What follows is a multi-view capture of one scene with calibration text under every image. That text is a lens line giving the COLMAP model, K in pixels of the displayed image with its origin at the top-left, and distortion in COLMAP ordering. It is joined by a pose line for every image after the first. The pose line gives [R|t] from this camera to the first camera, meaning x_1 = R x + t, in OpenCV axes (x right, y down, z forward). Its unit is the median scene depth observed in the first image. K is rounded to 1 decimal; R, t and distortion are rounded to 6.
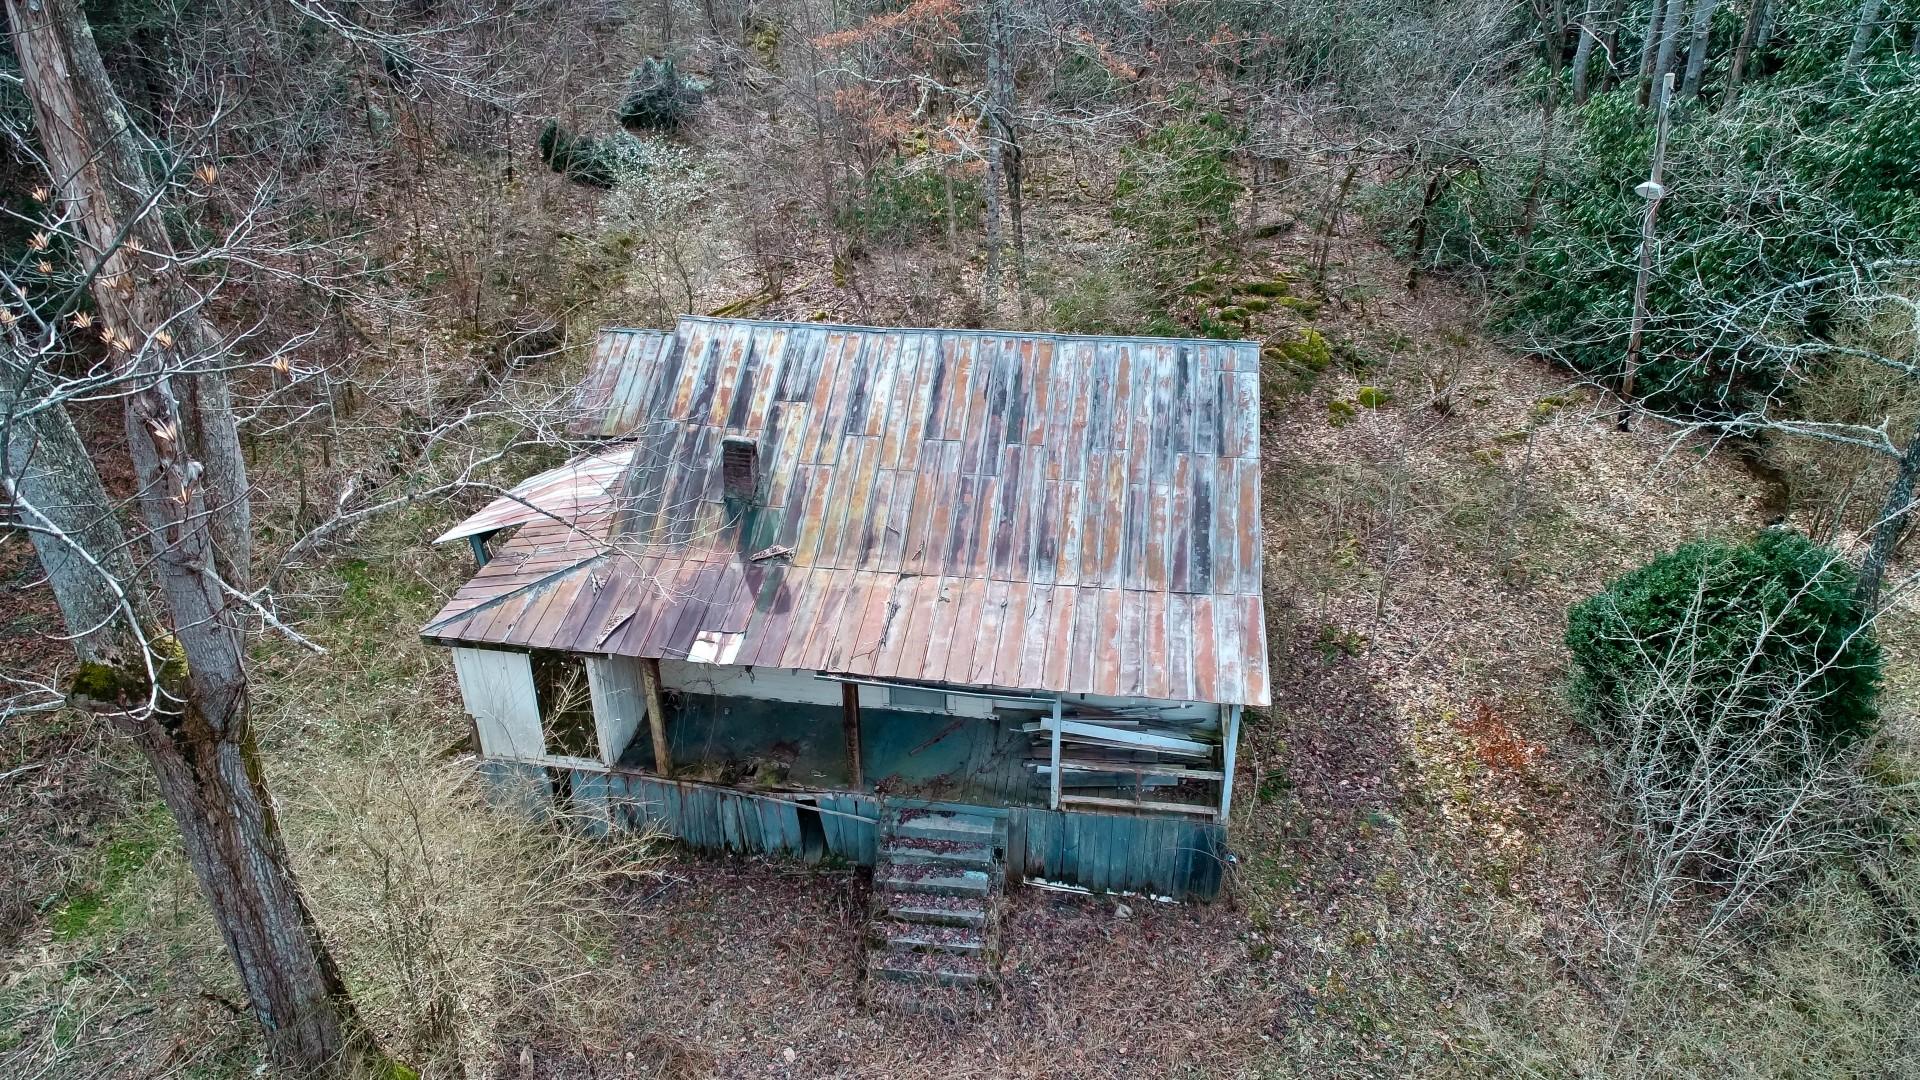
lens RADIAL K [[1286.9, 0, 954.7], [0, 1286.9, 537.3], [0, 0, 1]] dist [0.000944, -0.002208]
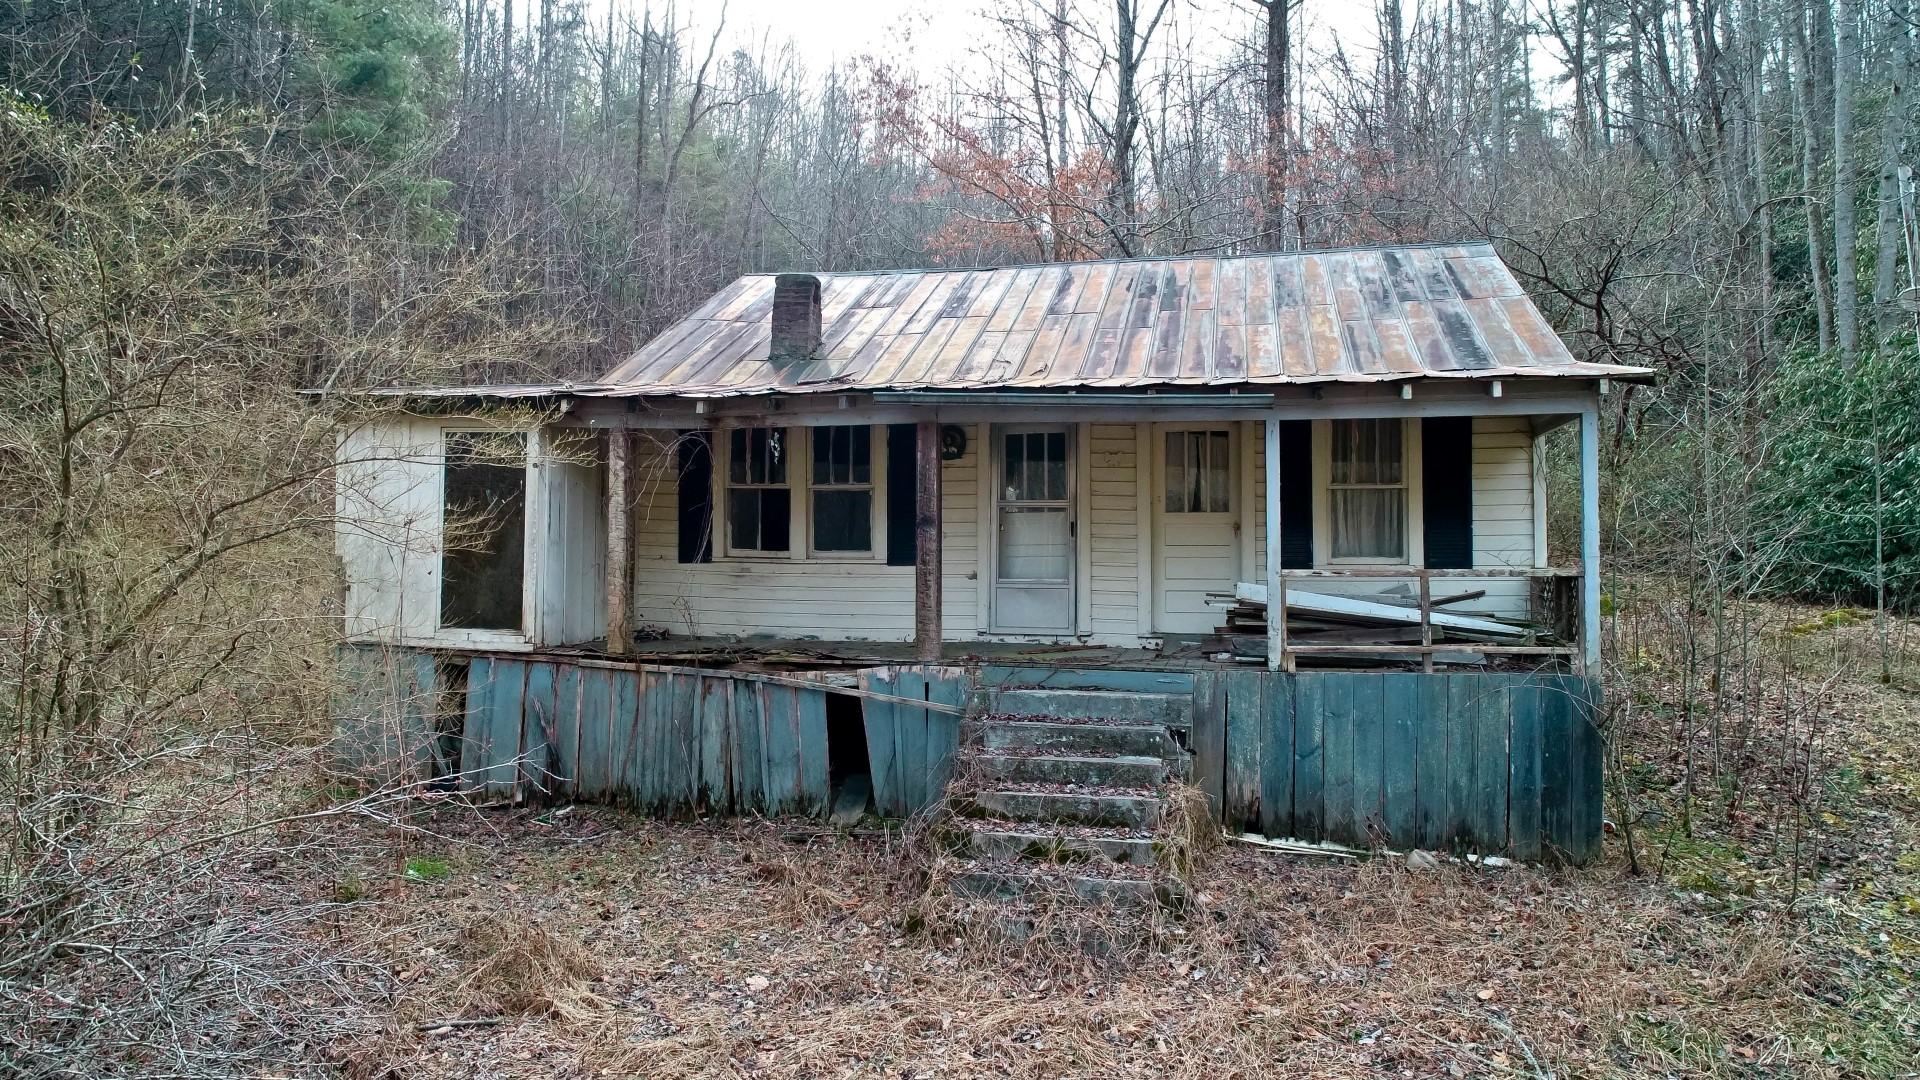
lens RADIAL K [[1286.9, 0, 954.7], [0, 1286.9, 537.3], [0, 0, 1]] dist [0.000944, -0.002208]
pose [[0.997046, 0.011628, -0.075918, -0.020131], [-0.047639, 0.868979, -0.492550, 0.428925], [0.060244, 0.494712, 0.866967, 0.452088]]
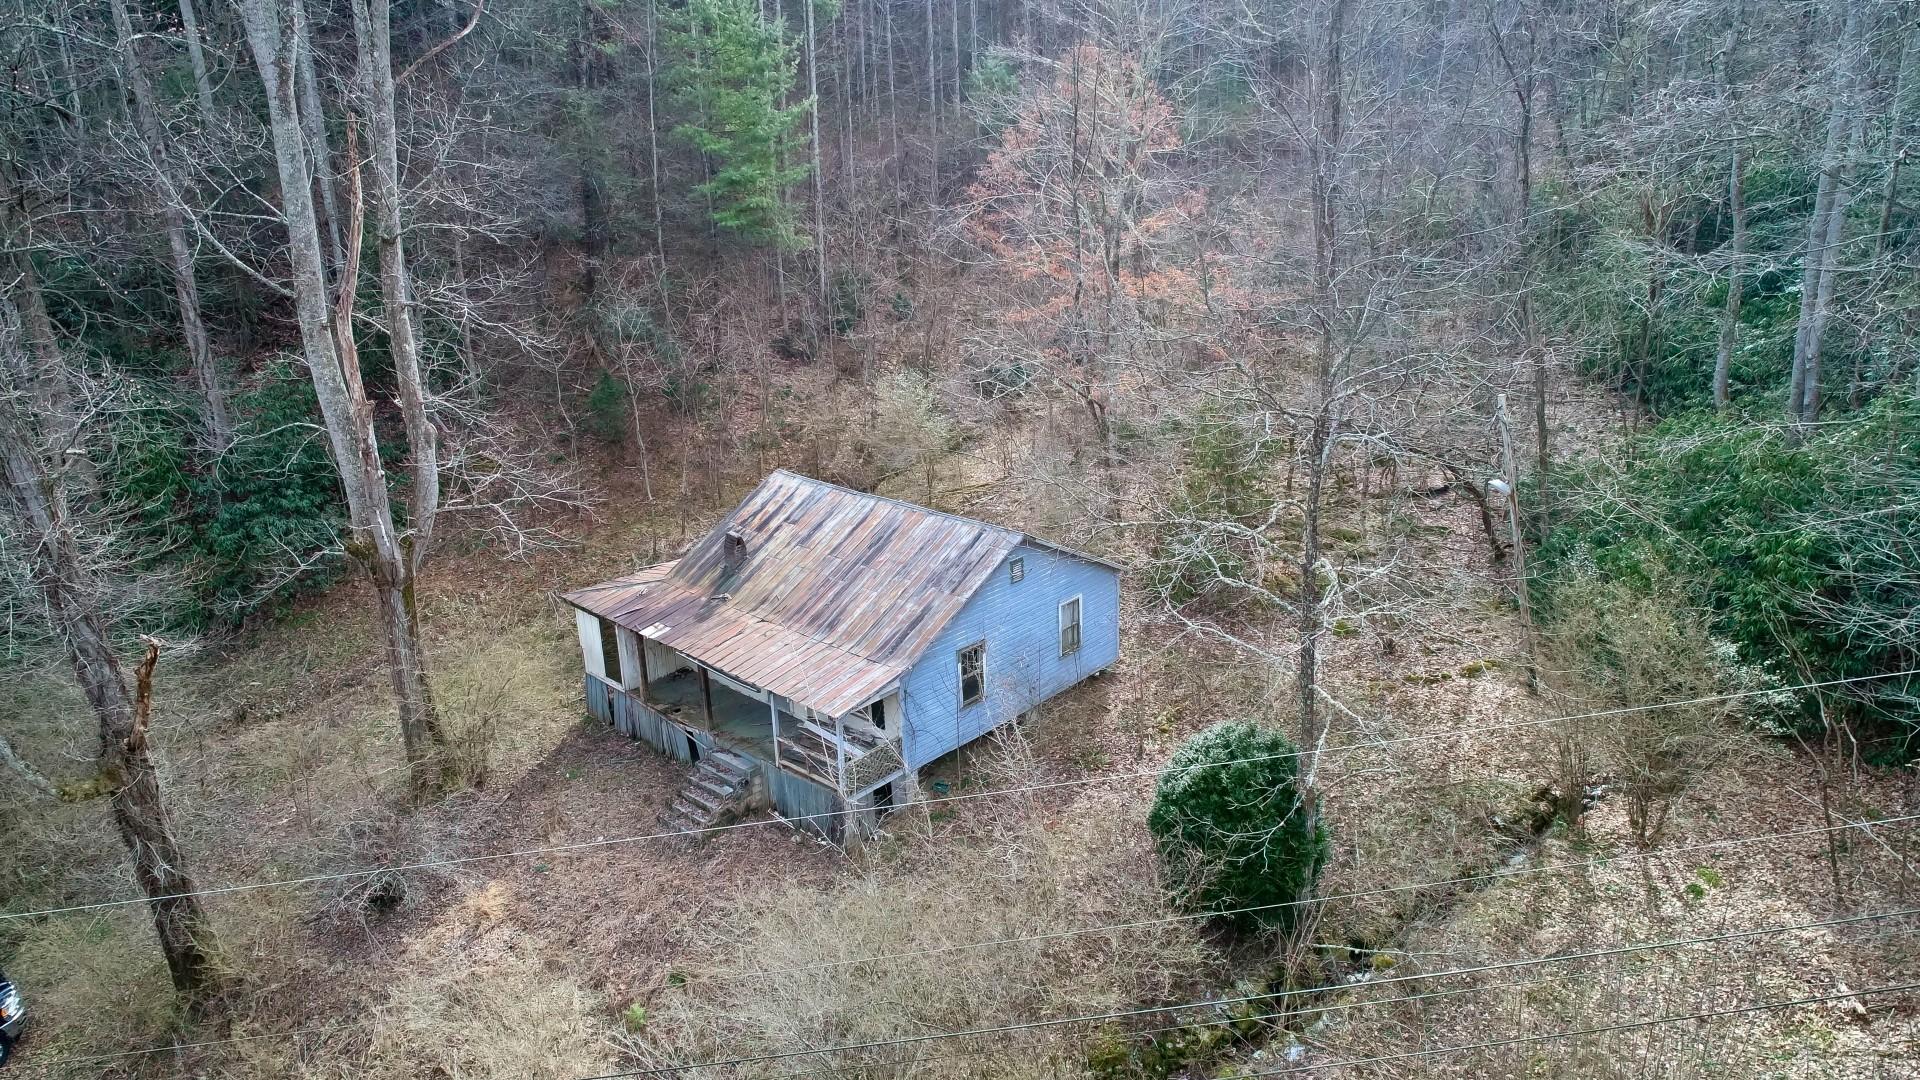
lens RADIAL K [[1286.9, 0, 954.7], [0, 1286.9, 537.3], [0, 0, 1]] dist [0.000944, -0.002208]
pose [[0.814789, 0.161331, -0.556858, 1.125449], [-0.249162, 0.964718, -0.085077, 0.004468], [0.523485, 0.208068, 0.826239, -0.336609]]
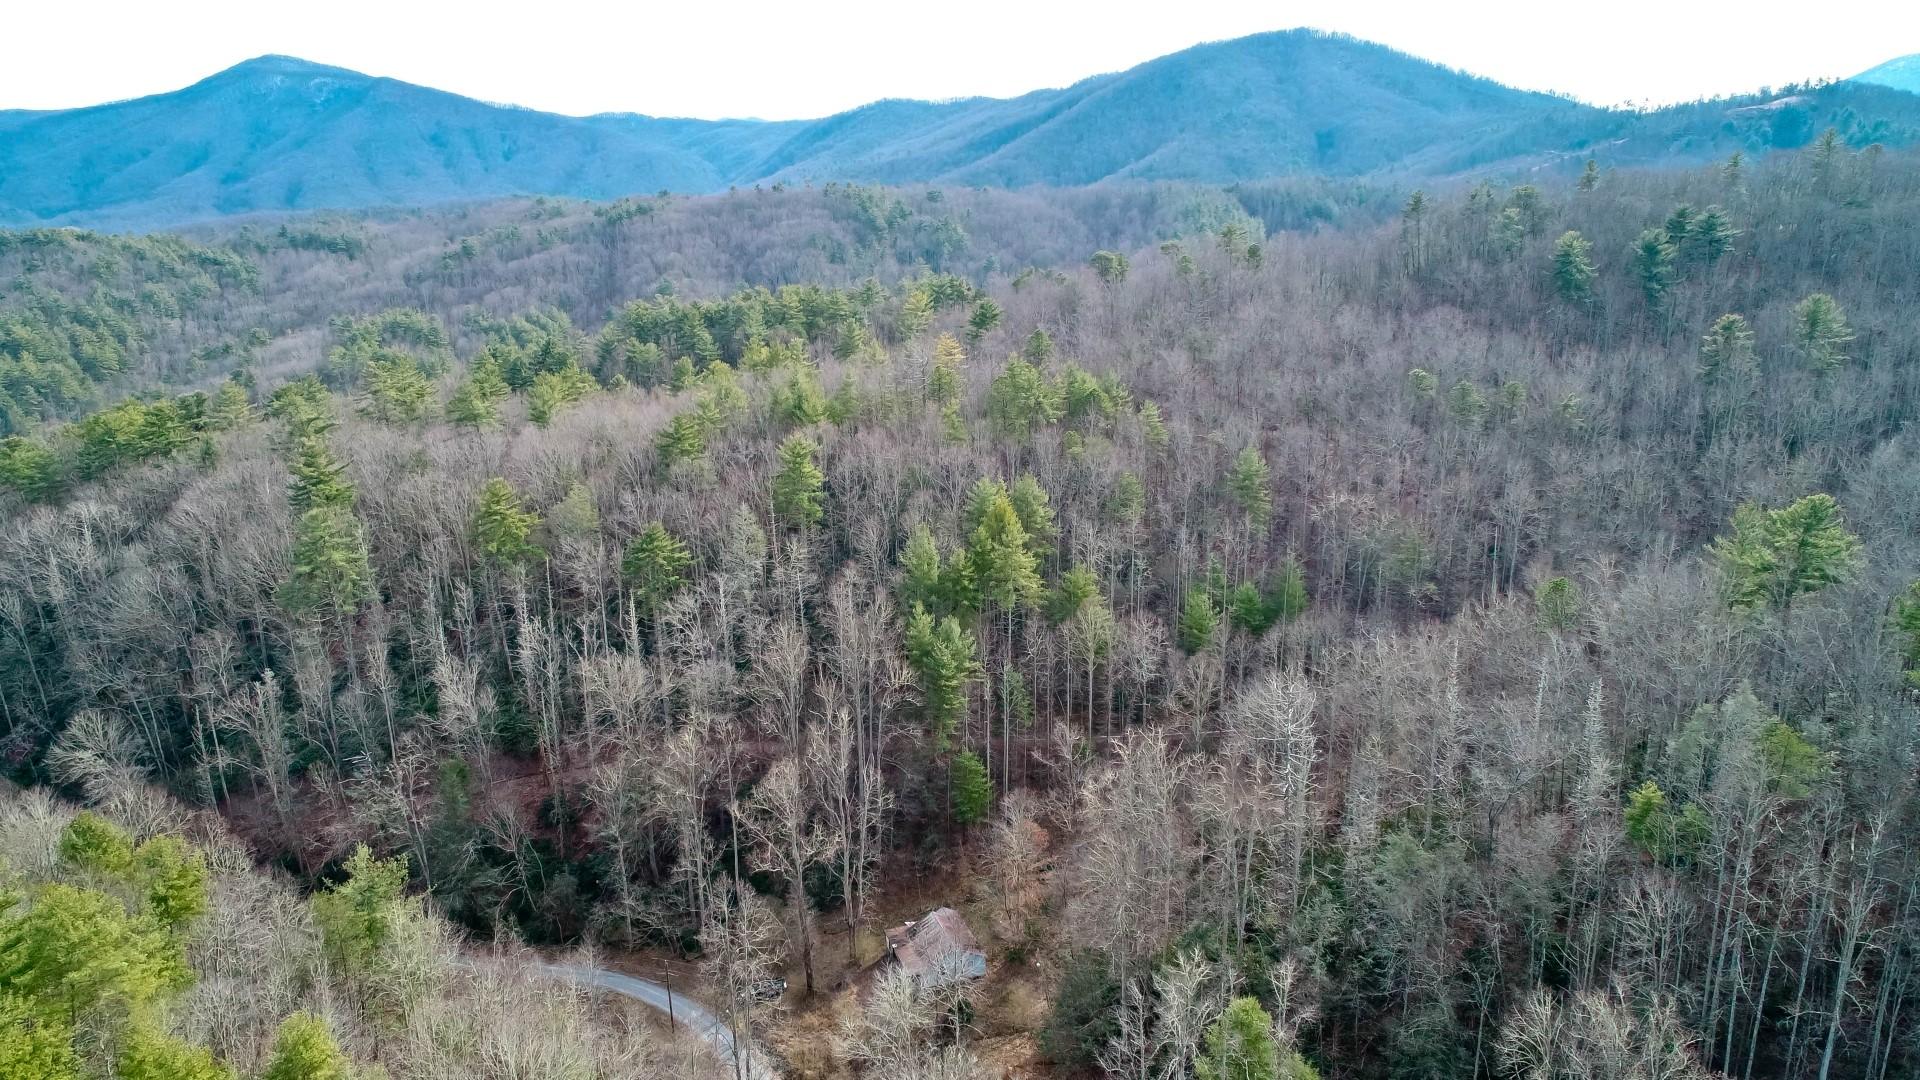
lens RADIAL K [[1286.9, 0, 954.7], [0, 1286.9, 537.3], [0, 0, 1]] dist [0.000944, -0.002208]
pose [[0.463919, 0.221661, -0.857698, 7.323939], [-0.414525, 0.909972, 0.010959, -2.878813], [0.782910, 0.350453, 0.514037, -4.516080]]
